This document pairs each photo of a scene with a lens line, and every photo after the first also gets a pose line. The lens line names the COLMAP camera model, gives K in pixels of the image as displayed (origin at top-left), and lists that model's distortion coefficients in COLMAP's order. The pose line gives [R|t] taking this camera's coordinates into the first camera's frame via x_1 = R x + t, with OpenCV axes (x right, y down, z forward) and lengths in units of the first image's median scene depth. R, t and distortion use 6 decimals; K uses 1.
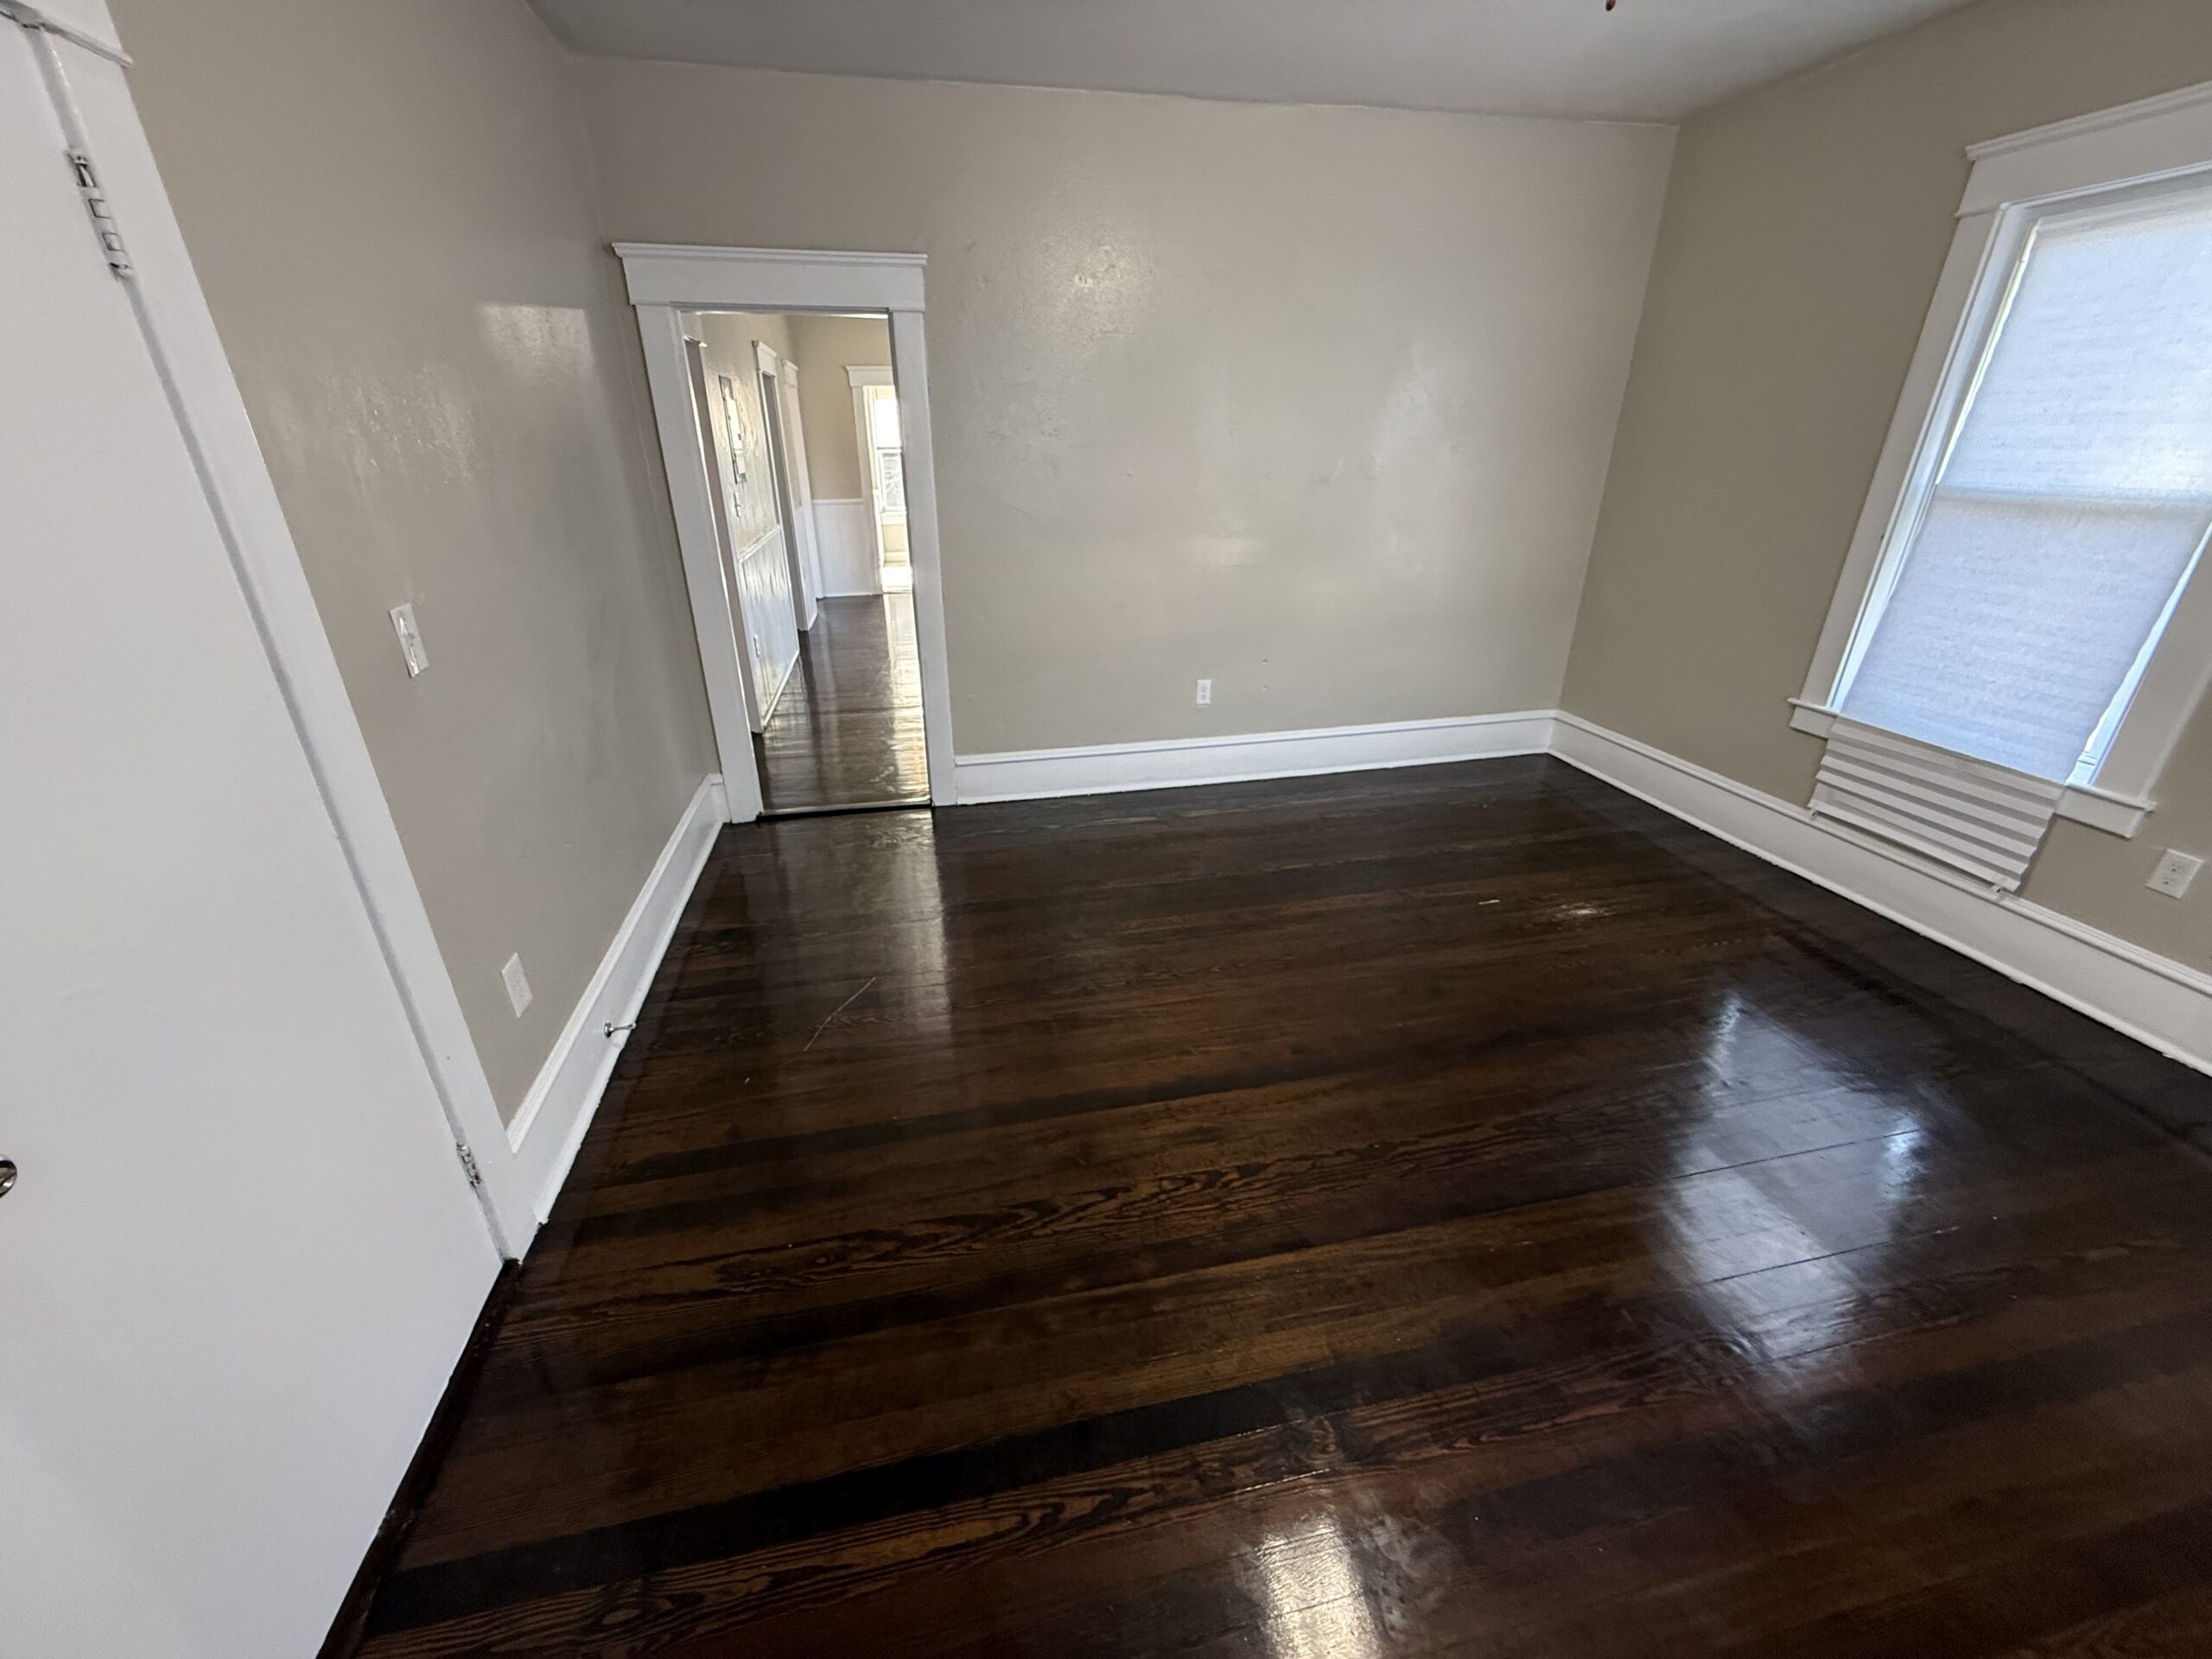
lens RADIAL K [[875.4, 0, 1096.6], [0, 875.4, 828.7], [0, 0, 1]] dist [0.003750, 0.000347]
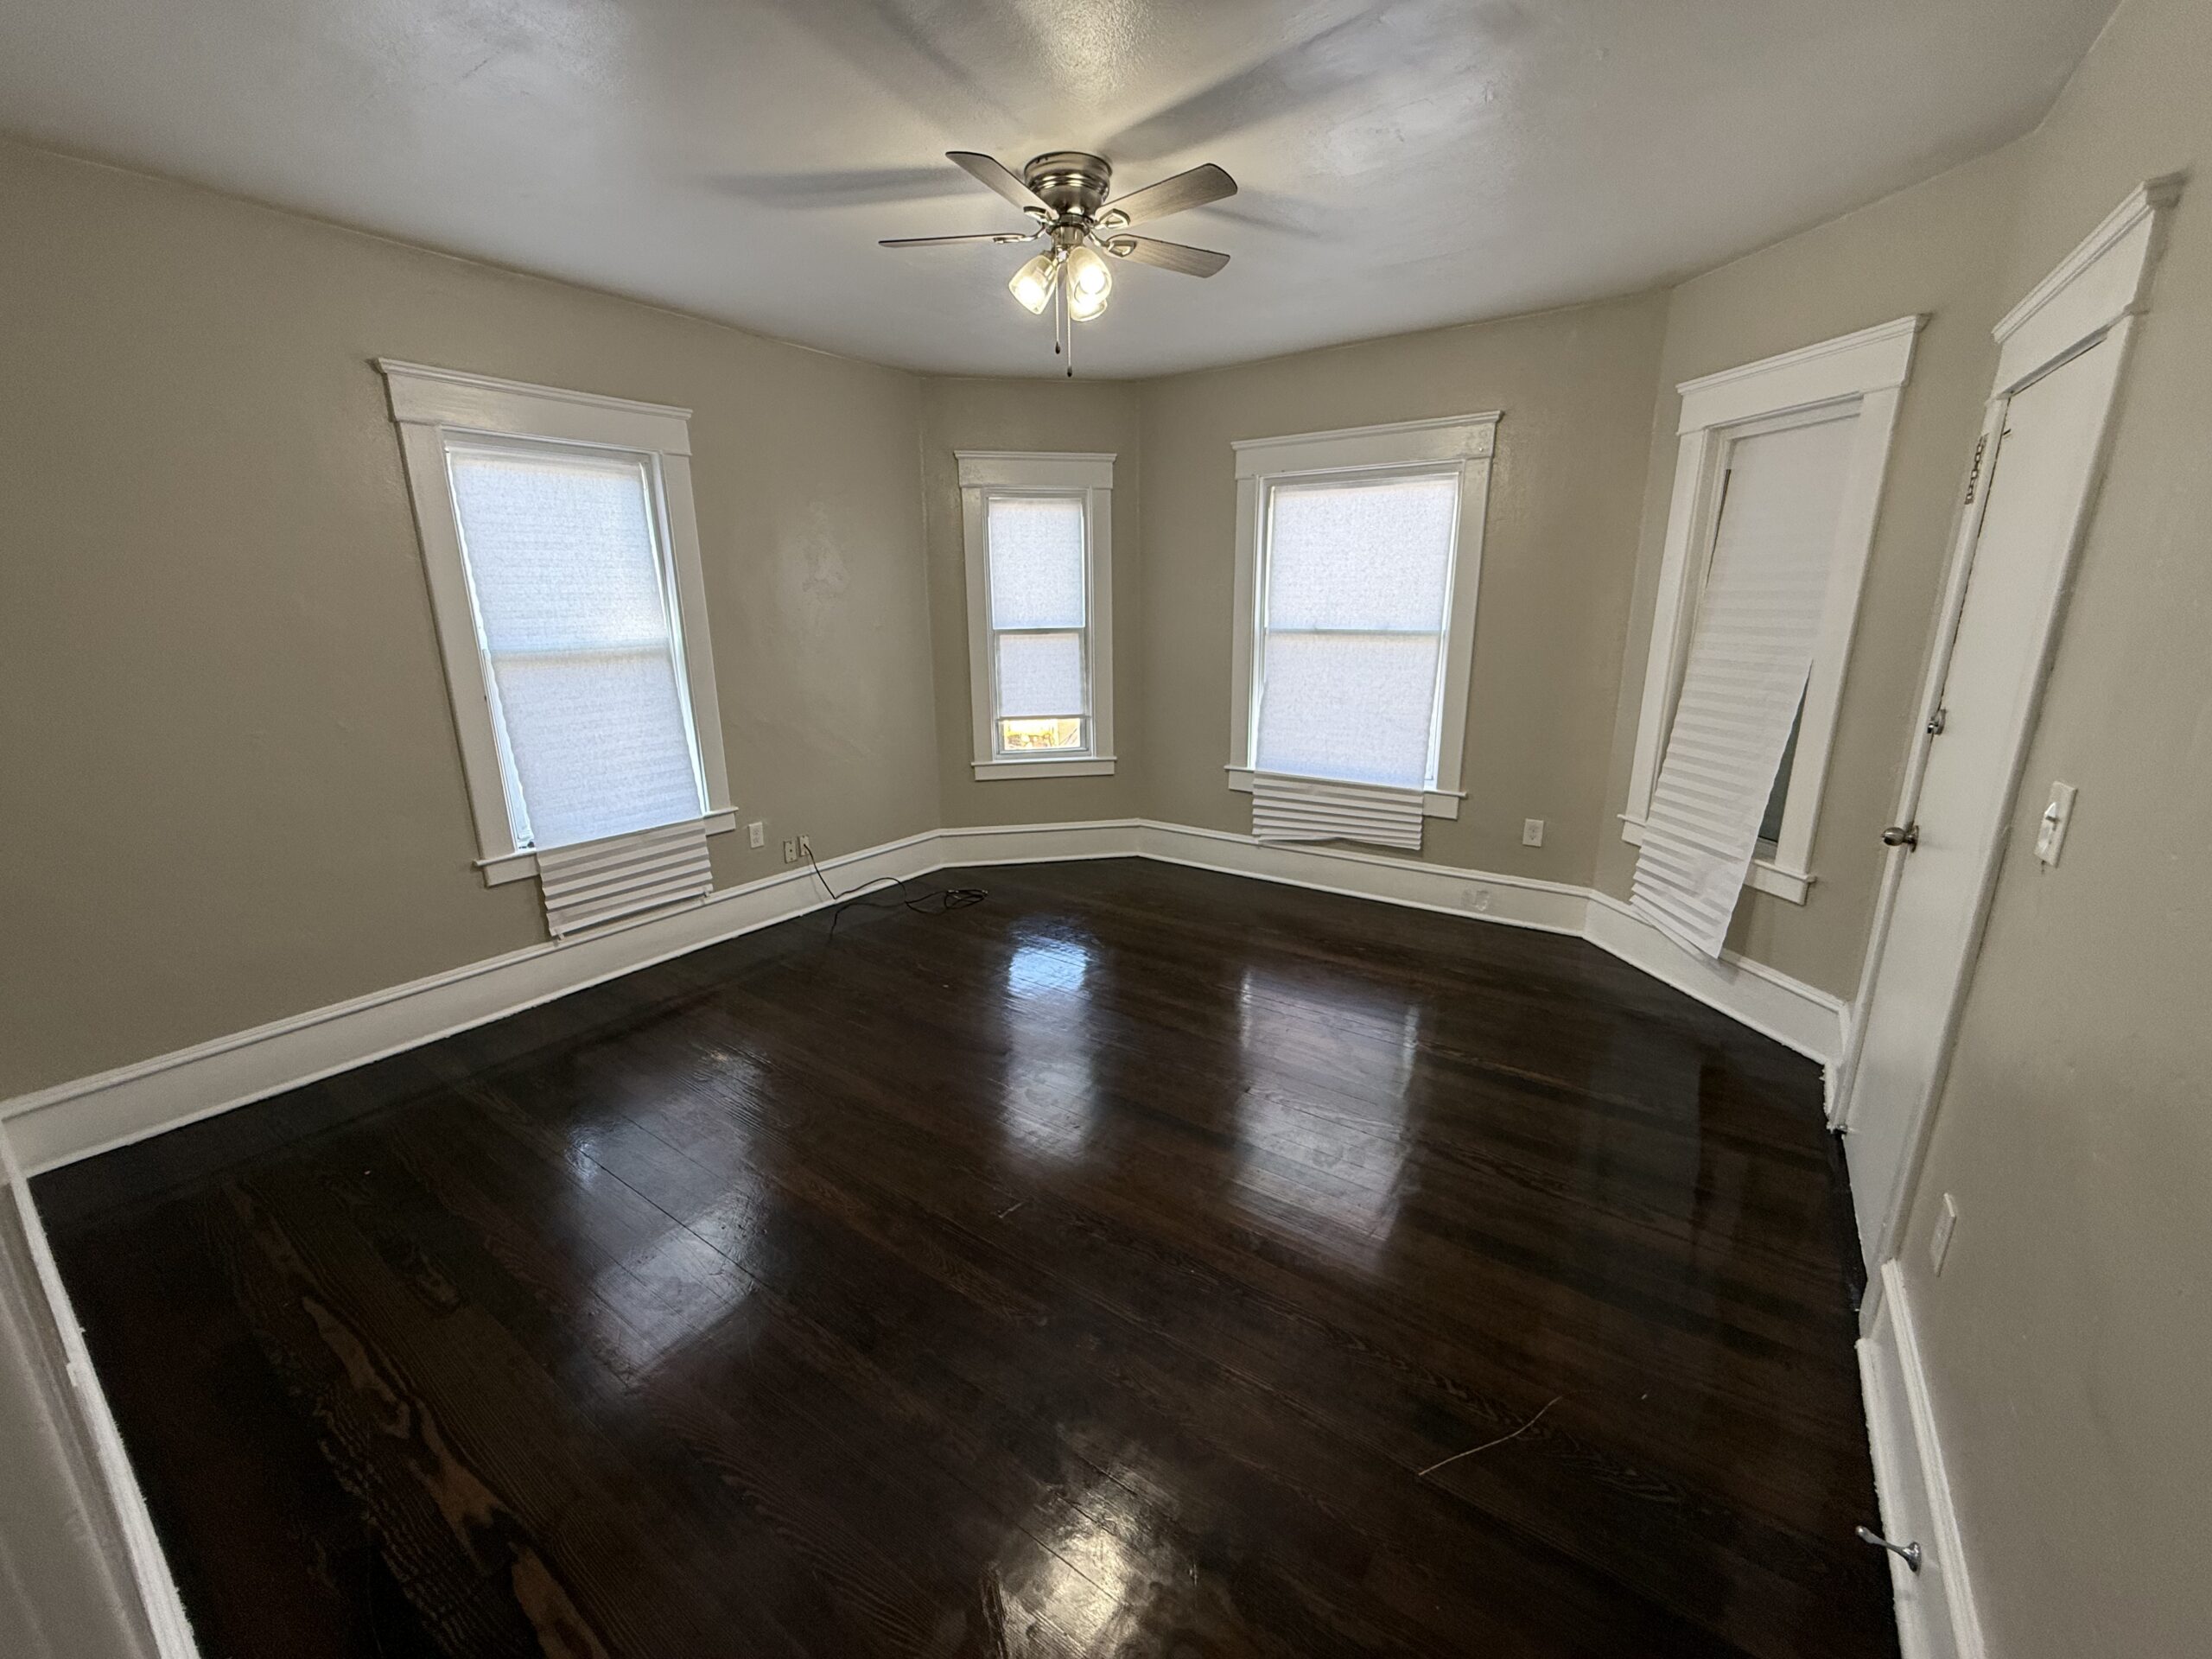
lens RADIAL K [[875.4, 0, 1117.0], [0, 875.4, 826.2], [0, 0, 1]] dist [0.003750, 0.000347]
pose [[-0.681713, -0.174755, 0.710442, -0.482250], [0.313161, 0.807901, 0.499225, -0.559443], [-0.661209, 0.562811, -0.496030, 1.245060]]
